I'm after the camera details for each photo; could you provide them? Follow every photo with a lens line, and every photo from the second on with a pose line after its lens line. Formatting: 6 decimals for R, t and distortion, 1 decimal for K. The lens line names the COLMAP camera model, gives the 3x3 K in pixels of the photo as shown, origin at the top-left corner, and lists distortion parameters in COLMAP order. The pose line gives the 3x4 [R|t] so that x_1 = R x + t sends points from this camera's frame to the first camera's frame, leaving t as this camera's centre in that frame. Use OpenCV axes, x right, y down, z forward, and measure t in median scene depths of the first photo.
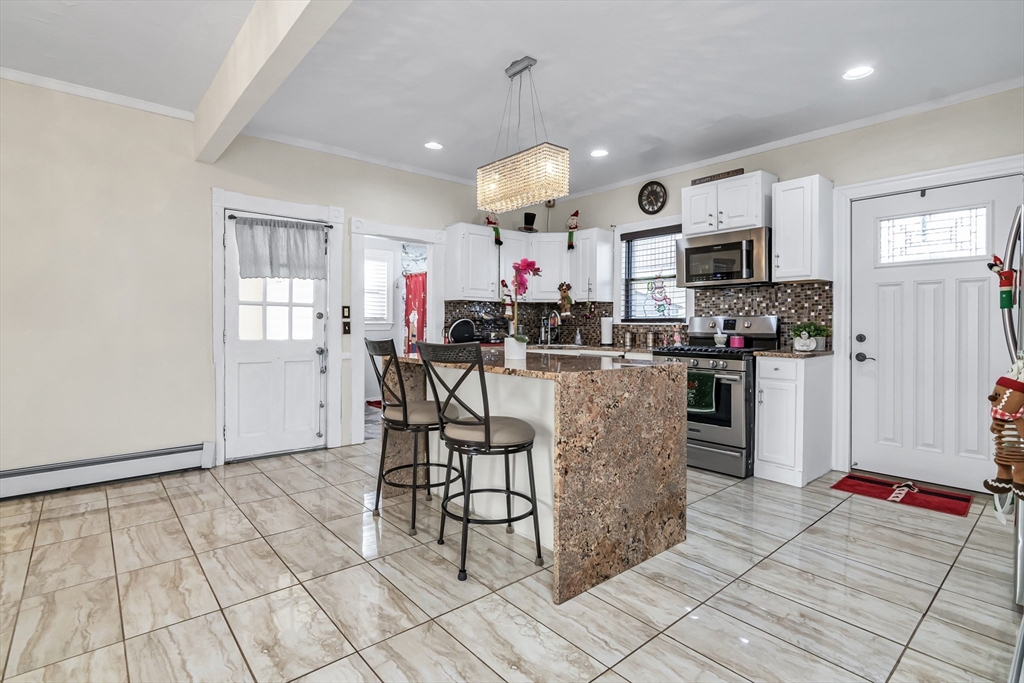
lens RADIAL K [[499.5, 0, 514.6], [0, 499.5, 323.3], [0, 0, 1]] dist [-0.000085, 0.000315]
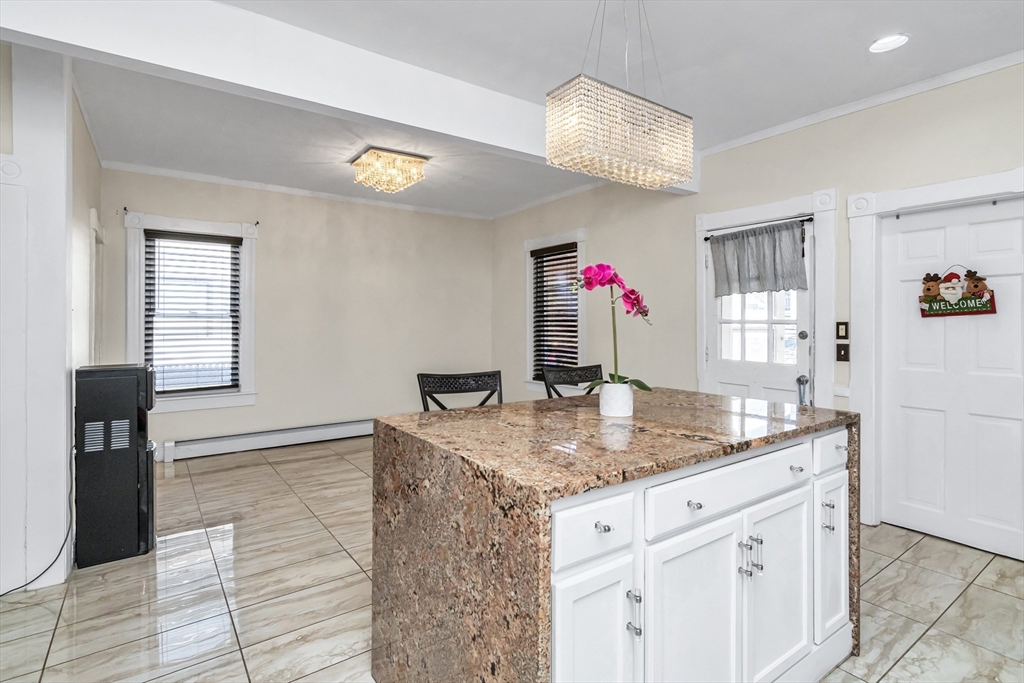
lens RADIAL K [[499.5, 0, 503.4], [0, 499.5, 323.7], [0, 0, 1]] dist [-0.000085, 0.000315]
pose [[-0.094546, -0.005572, -0.995505, 0.467323], [-0.001514, 0.999984, -0.005453, -0.030428], [0.995519, 0.000991, -0.094553, 0.640104]]
